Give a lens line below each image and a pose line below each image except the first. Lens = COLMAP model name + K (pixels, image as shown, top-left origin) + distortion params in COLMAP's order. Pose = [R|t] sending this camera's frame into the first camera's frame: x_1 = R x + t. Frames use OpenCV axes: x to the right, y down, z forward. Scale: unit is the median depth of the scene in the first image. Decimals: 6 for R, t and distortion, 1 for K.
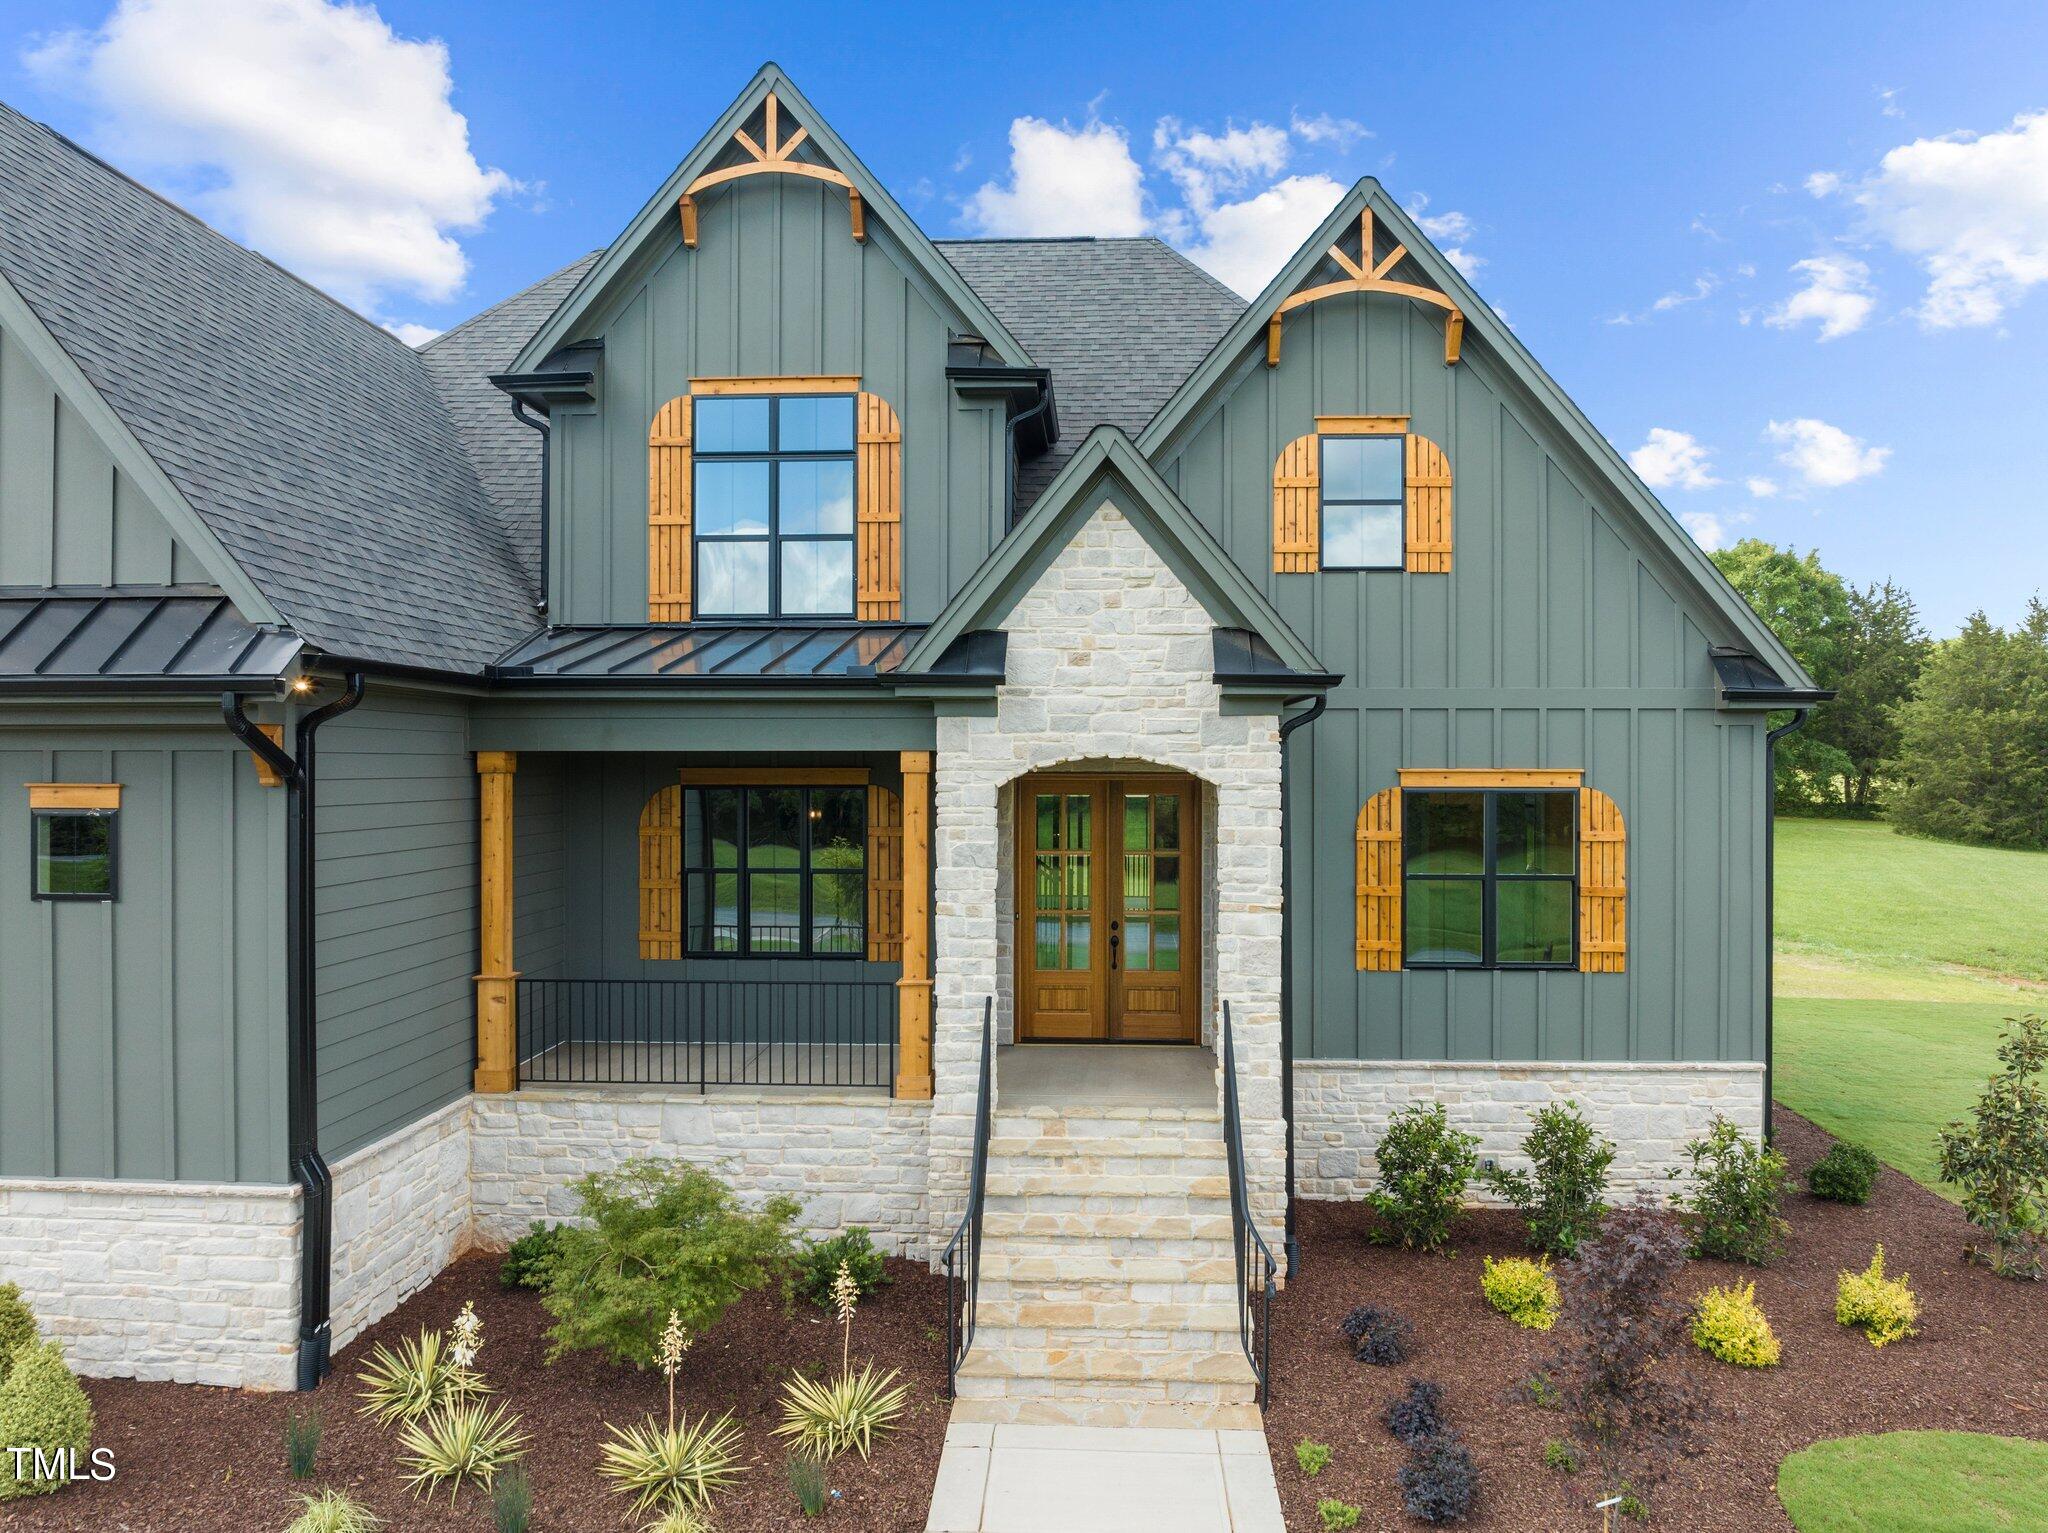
lens RADIAL K [[1444.4, 0, 1024.0], [0, 1444.4, 766.5], [0, 0, 1]] dist [-0.027397, -0.000592]
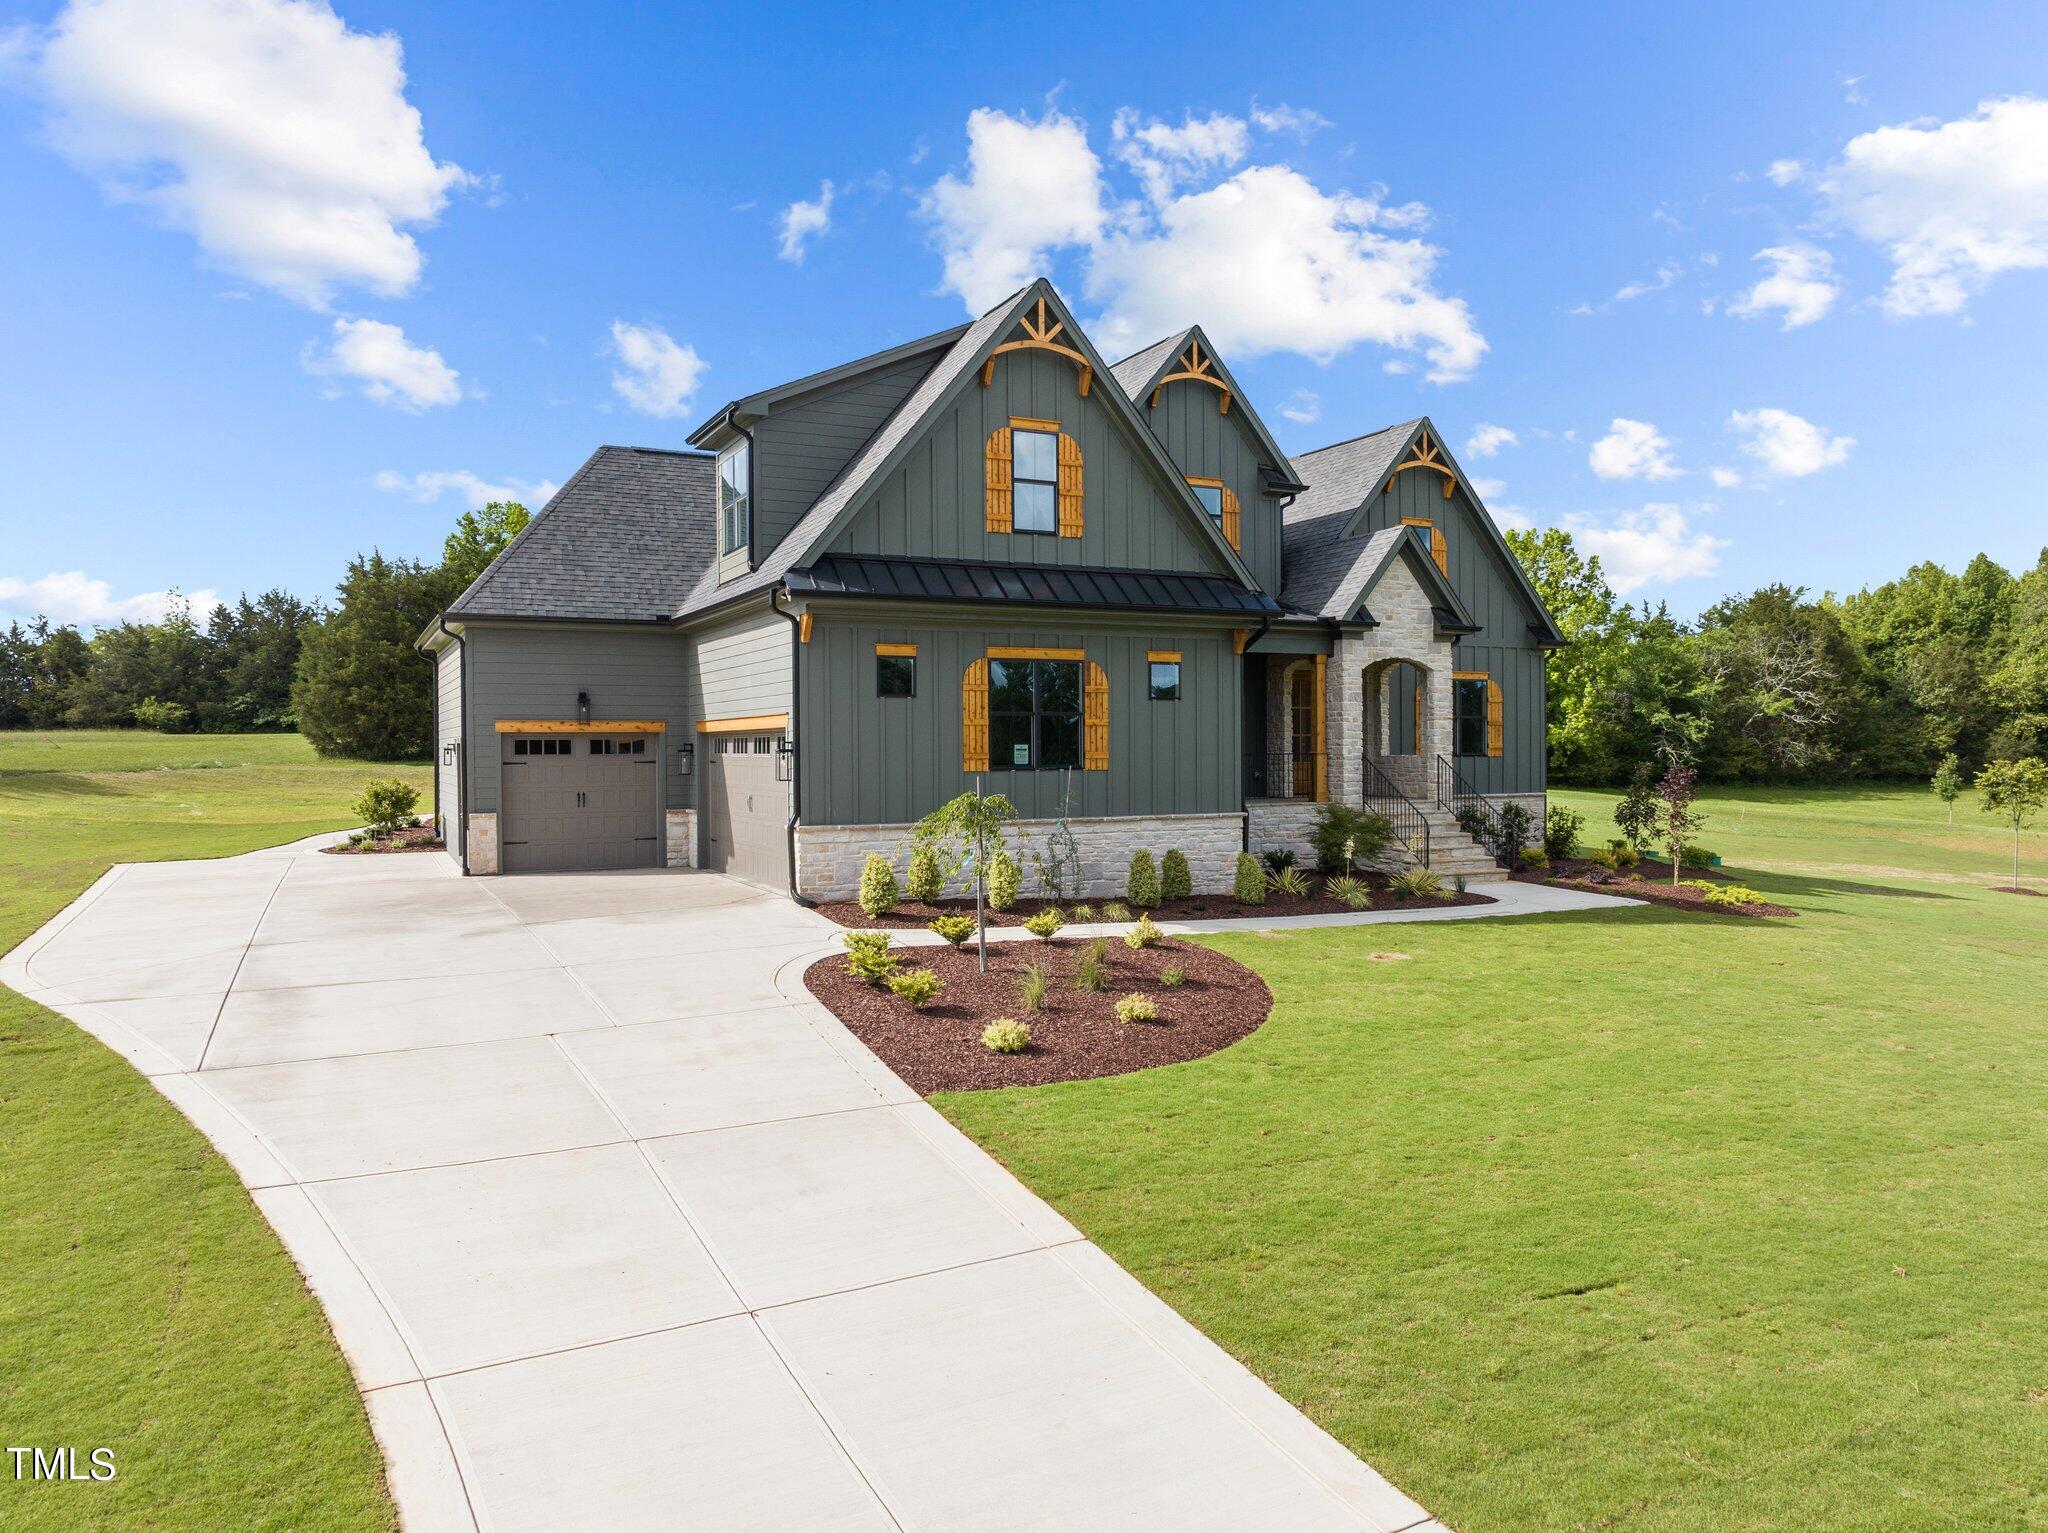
lens RADIAL K [[1453.8, 0, 1024.0], [0, 1453.8, 766.5], [0, 0, 1]] dist [-0.012176, -0.003666]
pose [[0.871802, -0.012652, 0.489696, -1.493808], [0.007570, 0.999895, 0.012358, 0.125601], [-0.489801, -0.007067, 0.871806, -0.748353]]
